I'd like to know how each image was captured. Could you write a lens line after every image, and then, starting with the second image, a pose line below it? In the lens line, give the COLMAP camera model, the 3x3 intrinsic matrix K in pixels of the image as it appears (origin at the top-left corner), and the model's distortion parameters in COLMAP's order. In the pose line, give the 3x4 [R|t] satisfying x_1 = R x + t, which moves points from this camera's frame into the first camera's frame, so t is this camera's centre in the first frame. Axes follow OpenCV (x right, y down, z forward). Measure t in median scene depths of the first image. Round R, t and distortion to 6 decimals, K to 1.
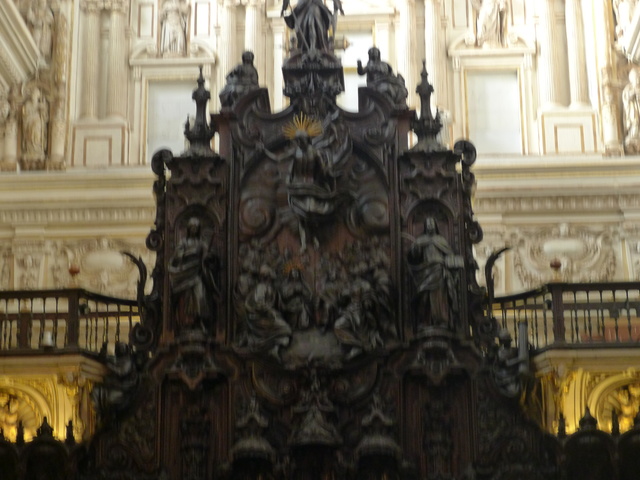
lens RADIAL K [[1538.2, 0, 320.0], [0, 1538.2, 240.0], [0, 0, 1]] dist [0.025587, 0.083215]
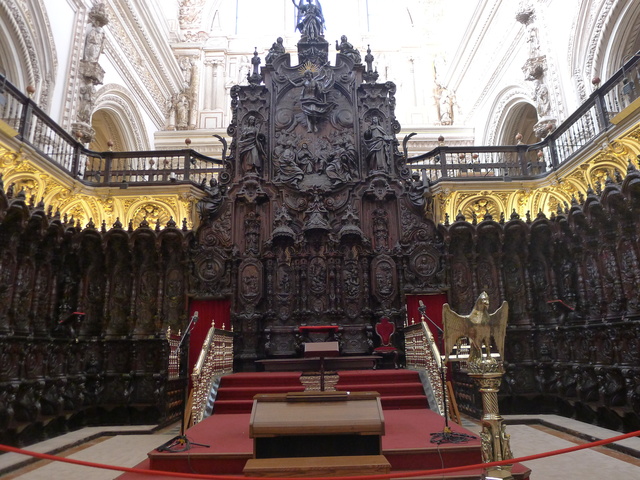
lens RADIAL K [[444.6, 0, 320.0], [0, 444.6, 240.0], [0, 0, 1]] dist [-0.002790, -0.000324]
pose [[0.998334, 0.000351, 0.057699, -0.029368], [-0.002437, 0.999346, 0.036089, 0.120340], [-0.057649, -0.036170, 0.997681, 0.443382]]
